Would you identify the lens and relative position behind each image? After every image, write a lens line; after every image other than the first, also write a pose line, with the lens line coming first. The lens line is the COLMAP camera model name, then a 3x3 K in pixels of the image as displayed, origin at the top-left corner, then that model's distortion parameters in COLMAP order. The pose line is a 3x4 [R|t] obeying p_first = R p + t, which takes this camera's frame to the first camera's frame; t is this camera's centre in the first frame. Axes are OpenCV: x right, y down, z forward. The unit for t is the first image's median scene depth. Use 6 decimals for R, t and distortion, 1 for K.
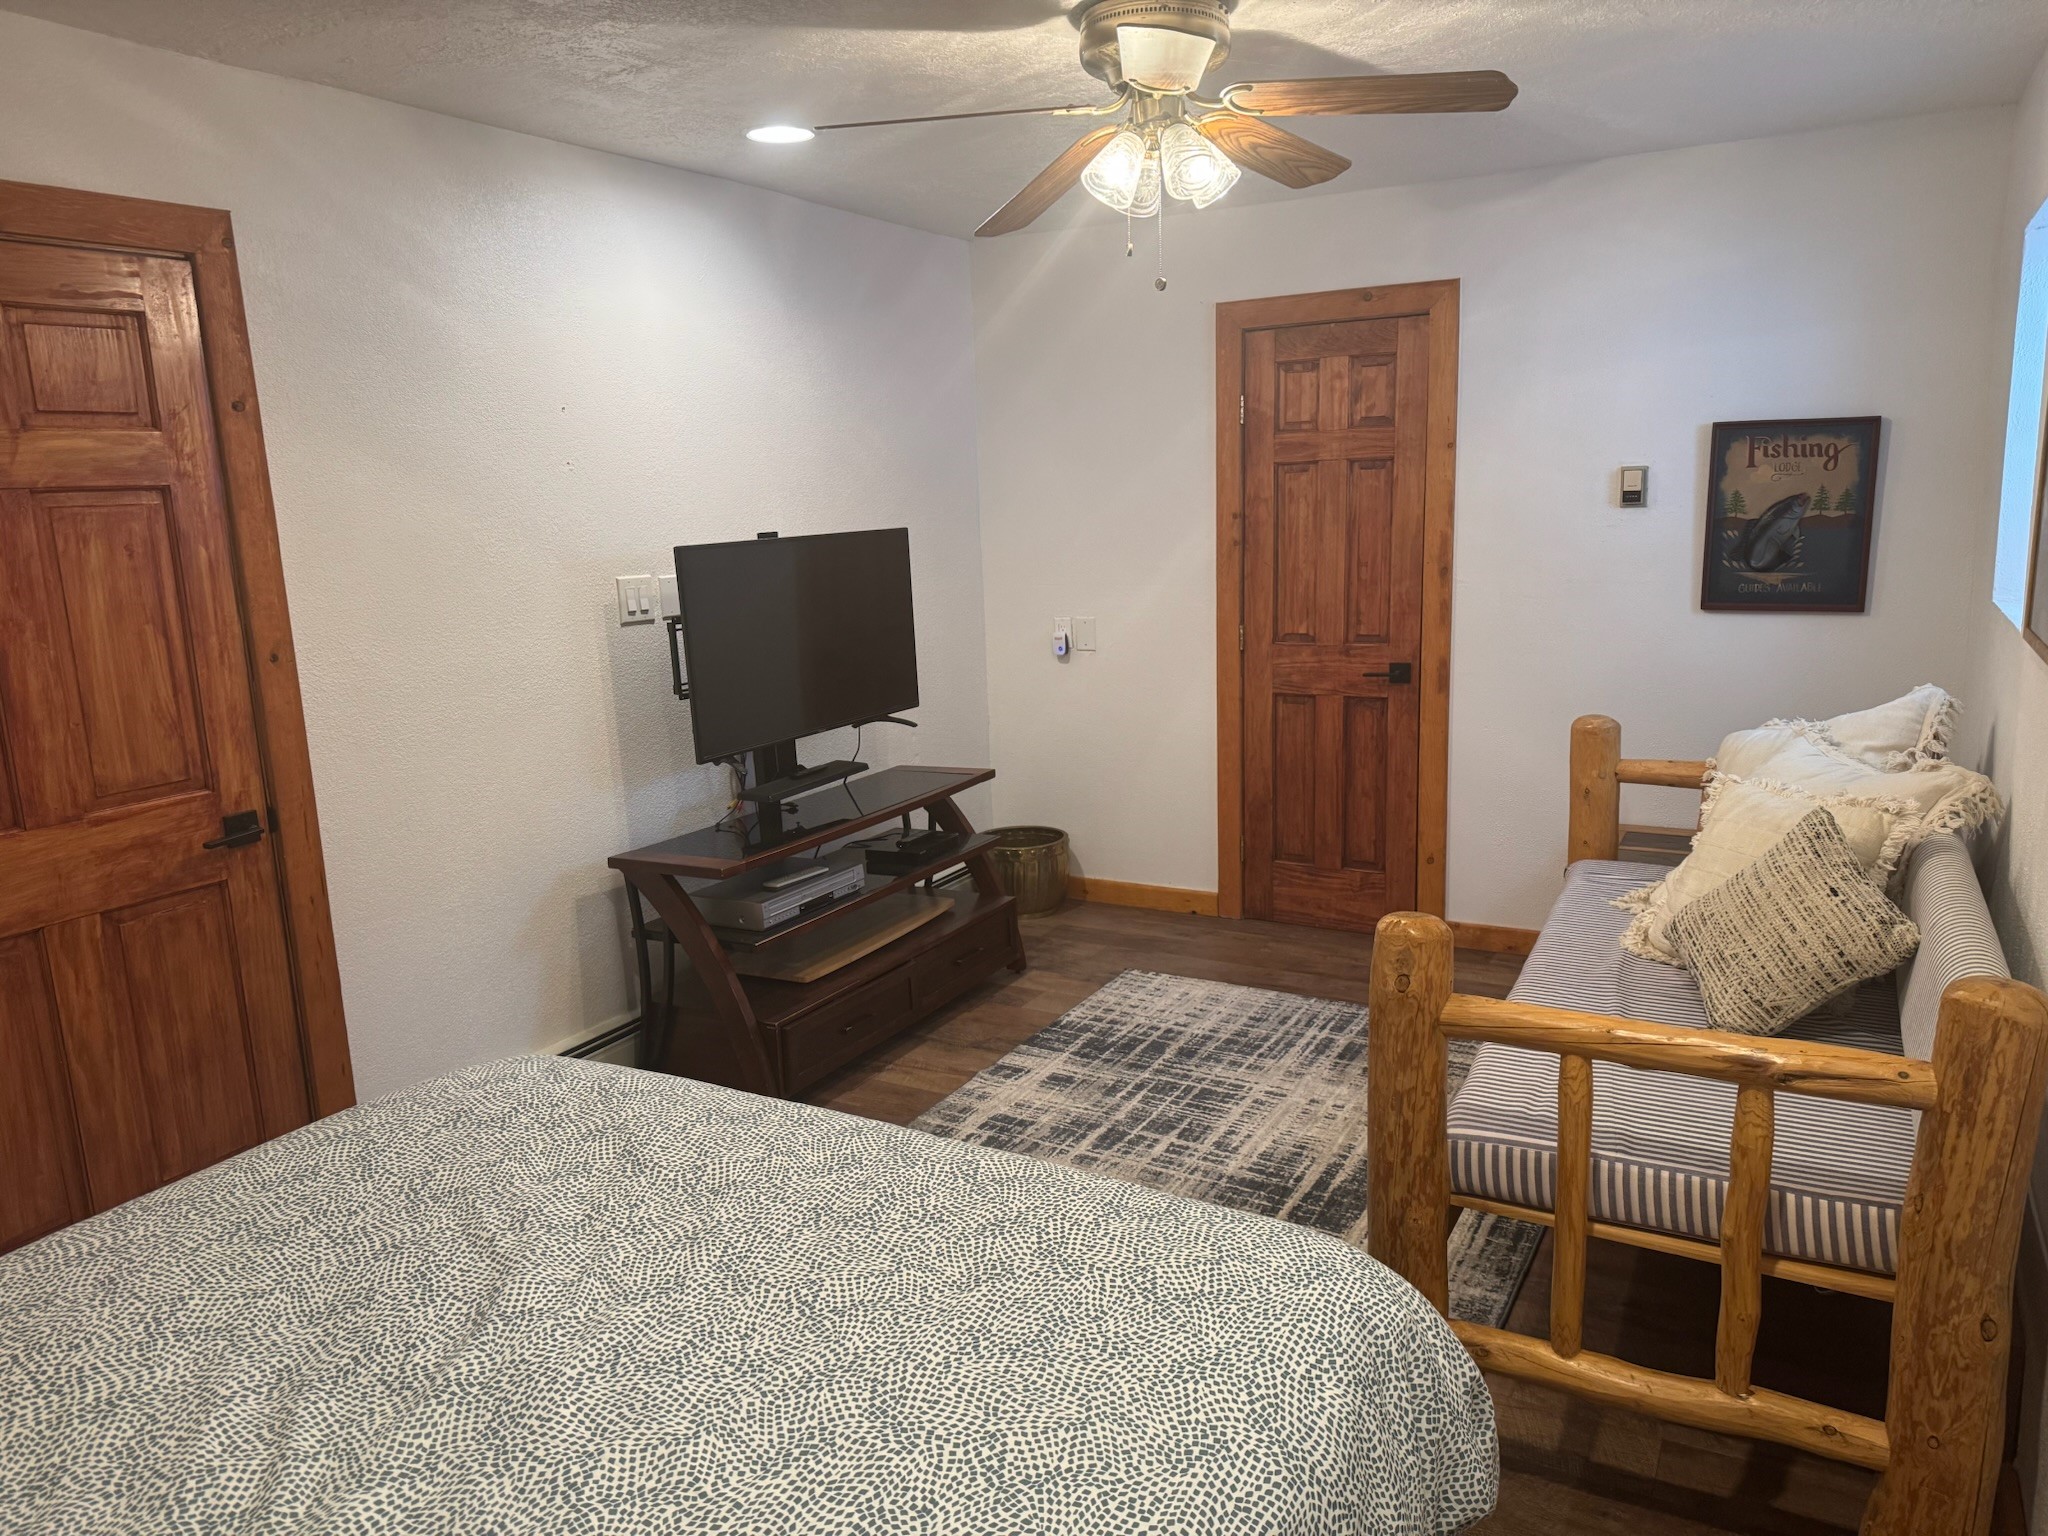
lens RADIAL K [[1432.8, 0, 1023.4], [0, 1432.8, 777.9], [0, 0, 1]] dist [0.129238, -0.202857]
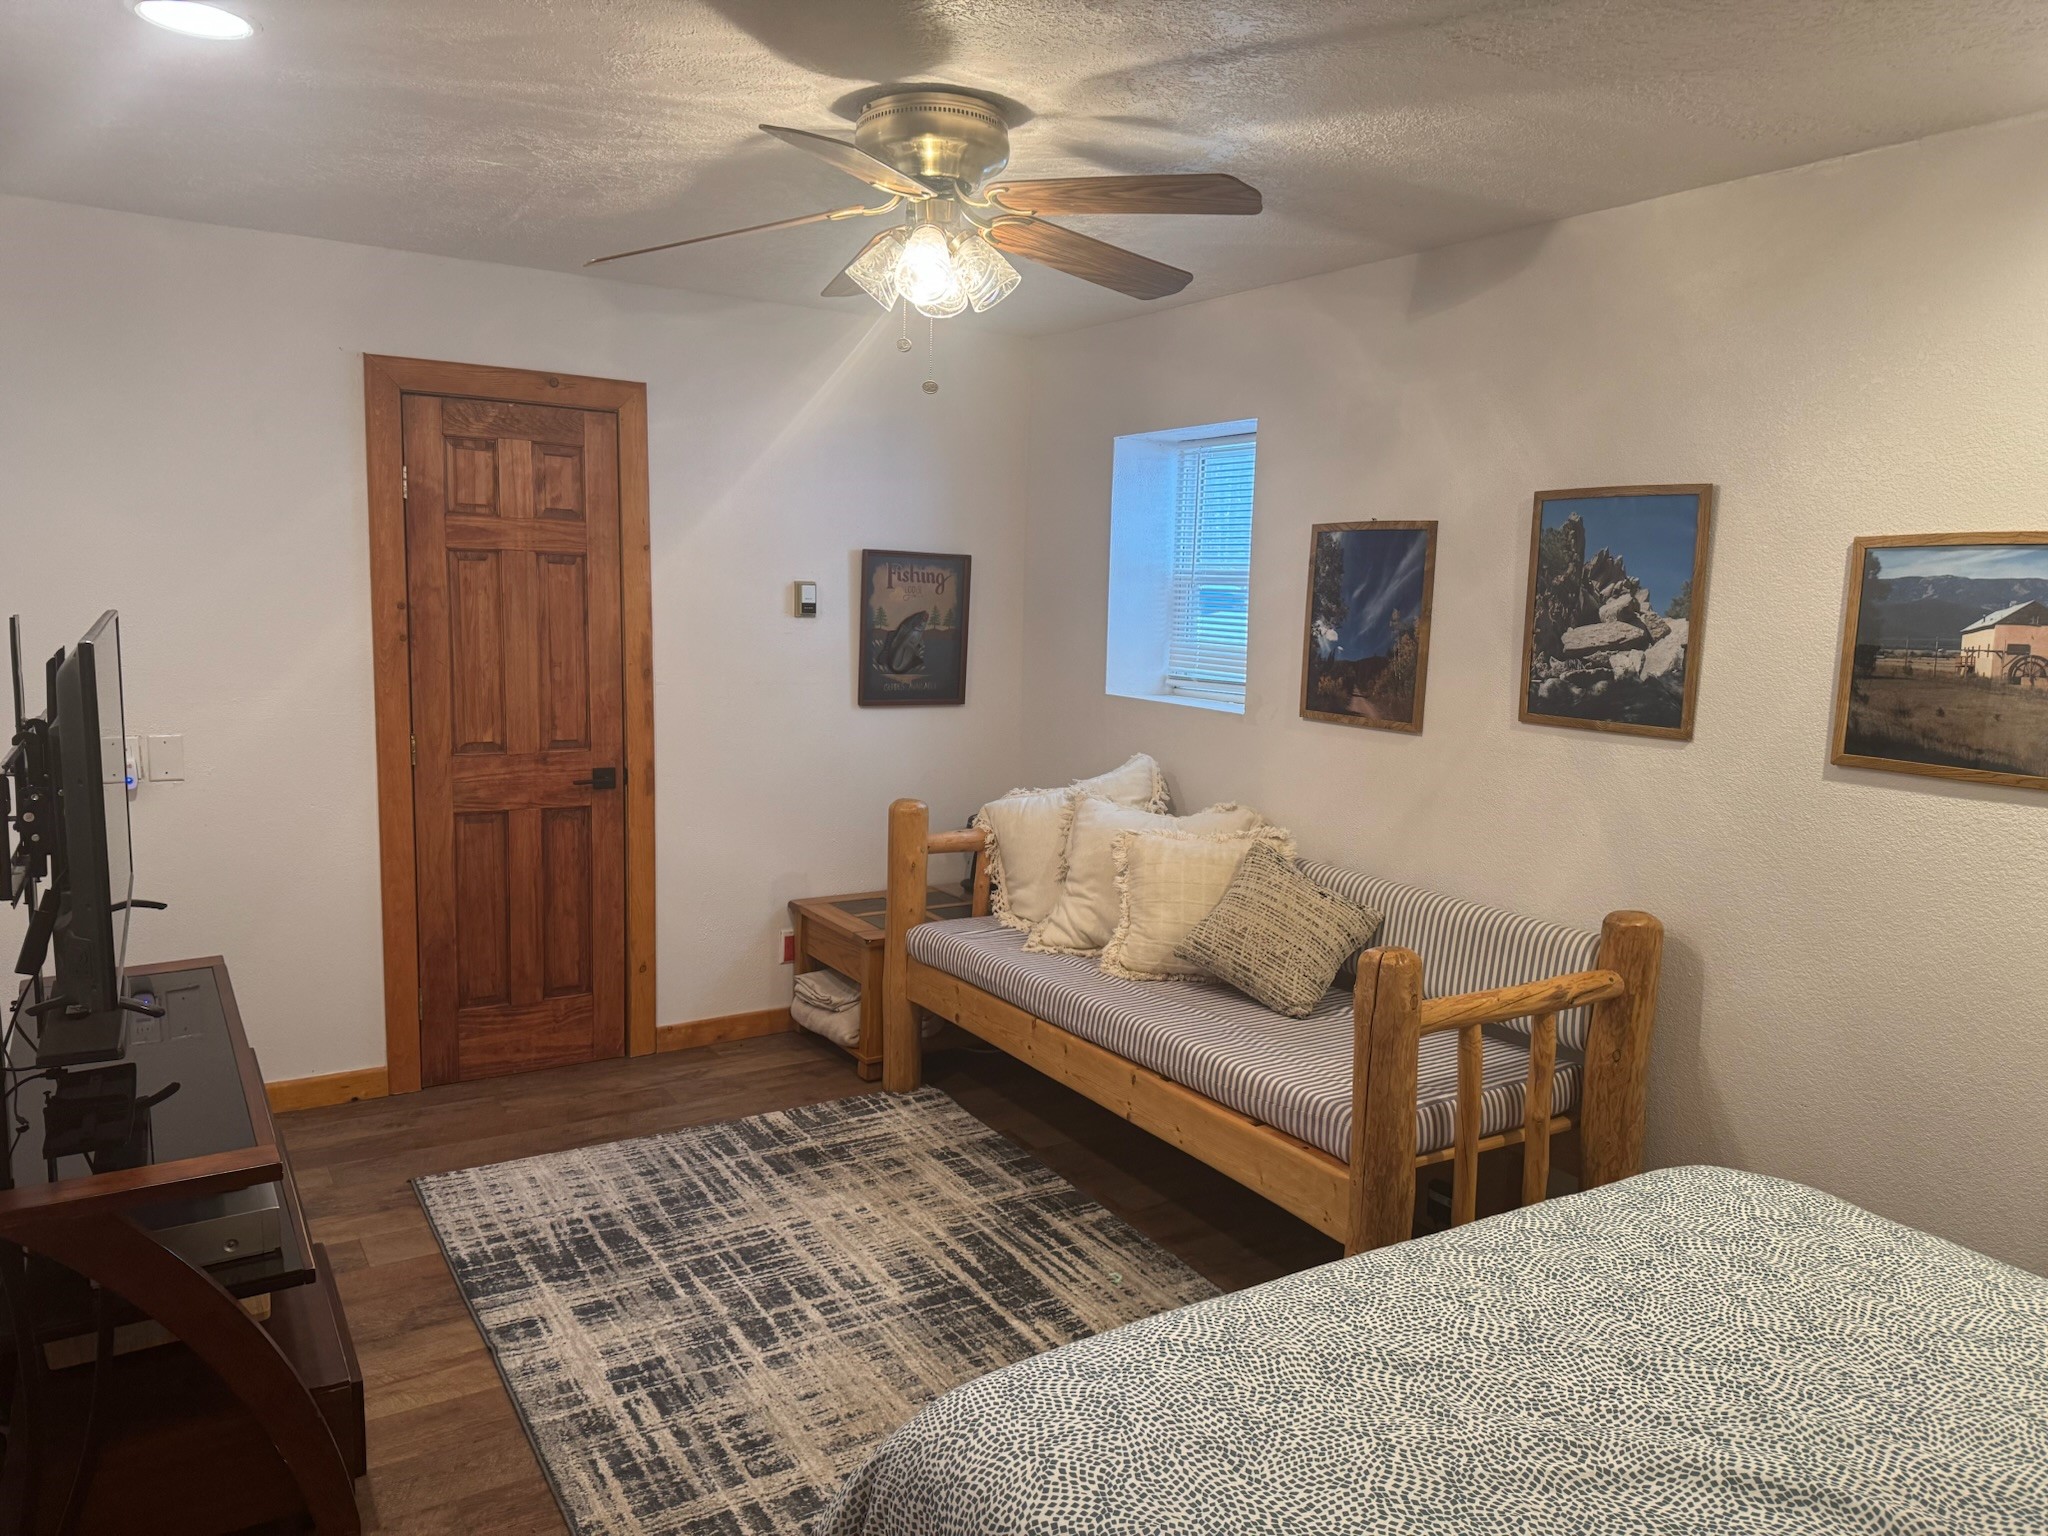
lens RADIAL K [[1444.3, 0, 1030.4], [0, 1444.3, 771.2], [0, 0, 1]] dist [0.119200, -0.183109]
pose [[0.467331, -0.067330, 0.881515, -0.457099], [0.127064, 0.991859, 0.008395, -0.050535], [-0.874904, 0.108086, 0.472081, 0.306551]]
